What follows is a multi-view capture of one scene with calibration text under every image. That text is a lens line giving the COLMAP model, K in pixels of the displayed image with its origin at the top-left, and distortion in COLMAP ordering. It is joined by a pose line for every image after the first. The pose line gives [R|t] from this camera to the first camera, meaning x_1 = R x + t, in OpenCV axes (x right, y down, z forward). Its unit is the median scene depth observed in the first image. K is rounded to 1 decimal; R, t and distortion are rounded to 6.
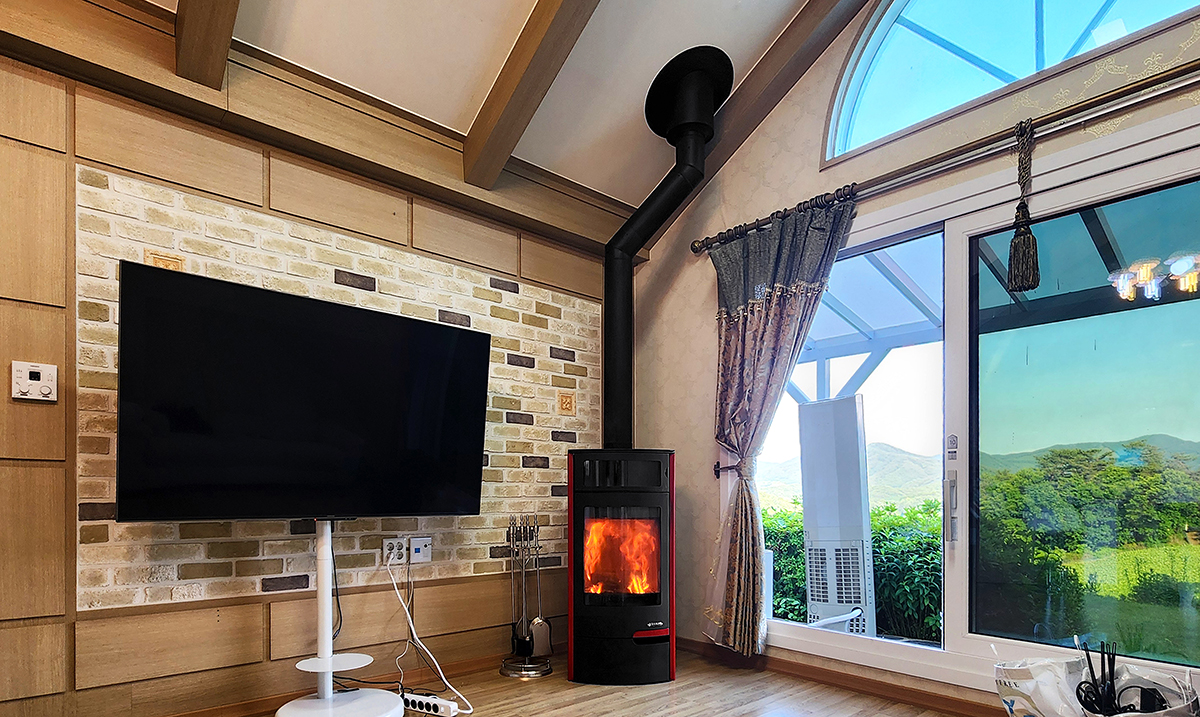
lens RADIAL K [[601.4, 0, 615.8], [0, 601.4, 537.8], [0, 0, 1]] dist [-0.001265, -0.000585]
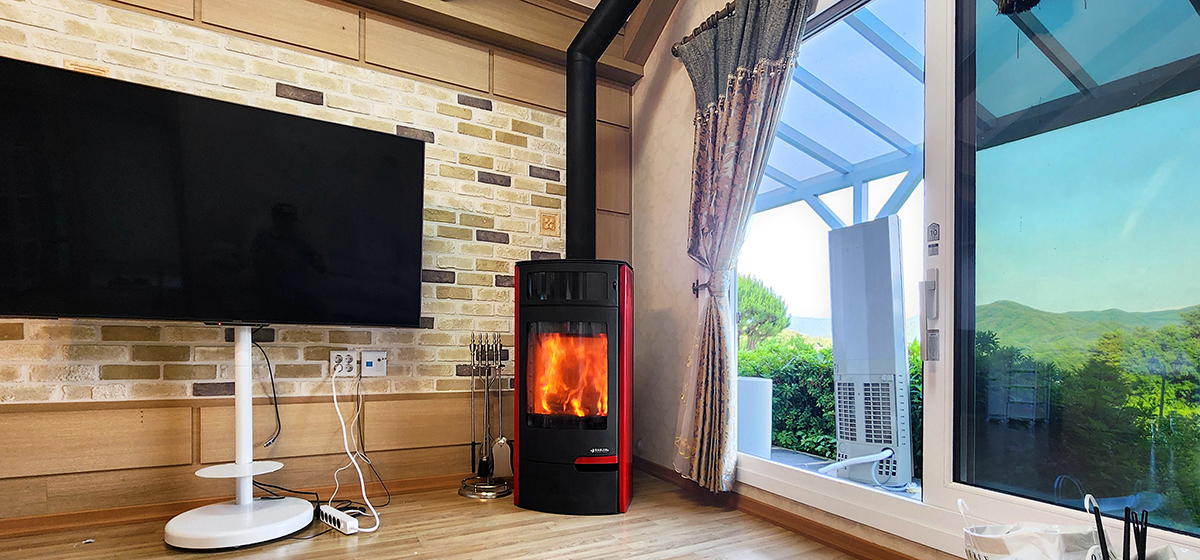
lens RADIAL K [[484.1, 0, 692.0], [0, 484.1, 380.2], [0, 0, 1]] dist [-0.001402, 0.000090]
pose [[0.980161, 0.024186, -0.196722, 0.351503], [-0.027299, 0.999541, -0.013130, 0.042958], [0.196314, 0.018240, 0.980371, 0.306043]]
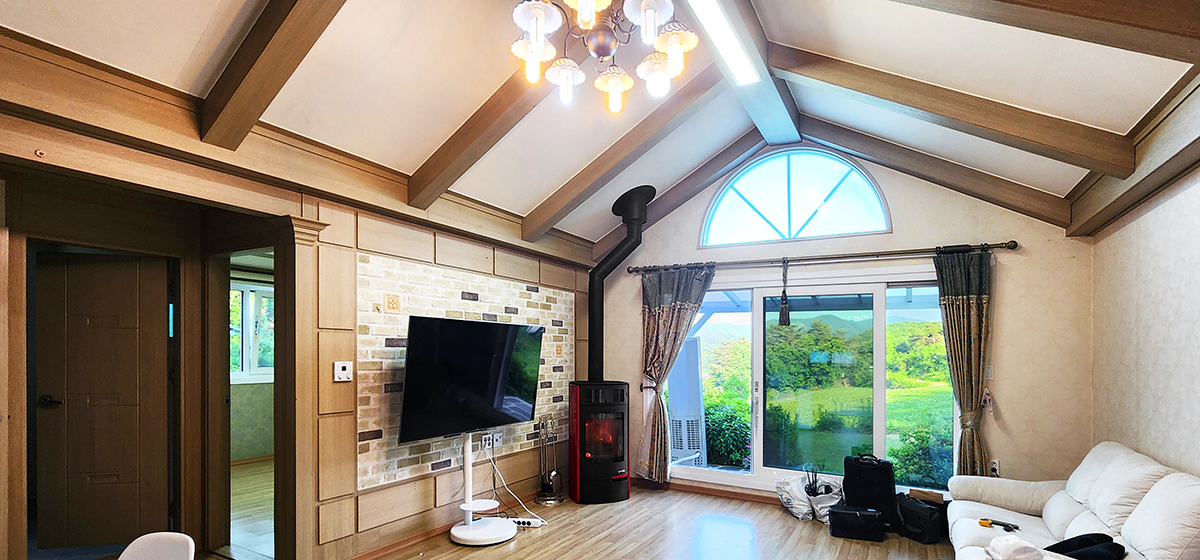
lens RADIAL K [[505.1, 0, 600.3], [0, 505.1, 397.4], [0, 0, 1]] dist [-0.000950, -0.000091]
pose [[0.952142, -0.028885, 0.304289, -0.481239], [0.017924, 0.999088, 0.038756, -0.158170], [-0.305131, -0.031447, 0.951791, -0.528322]]
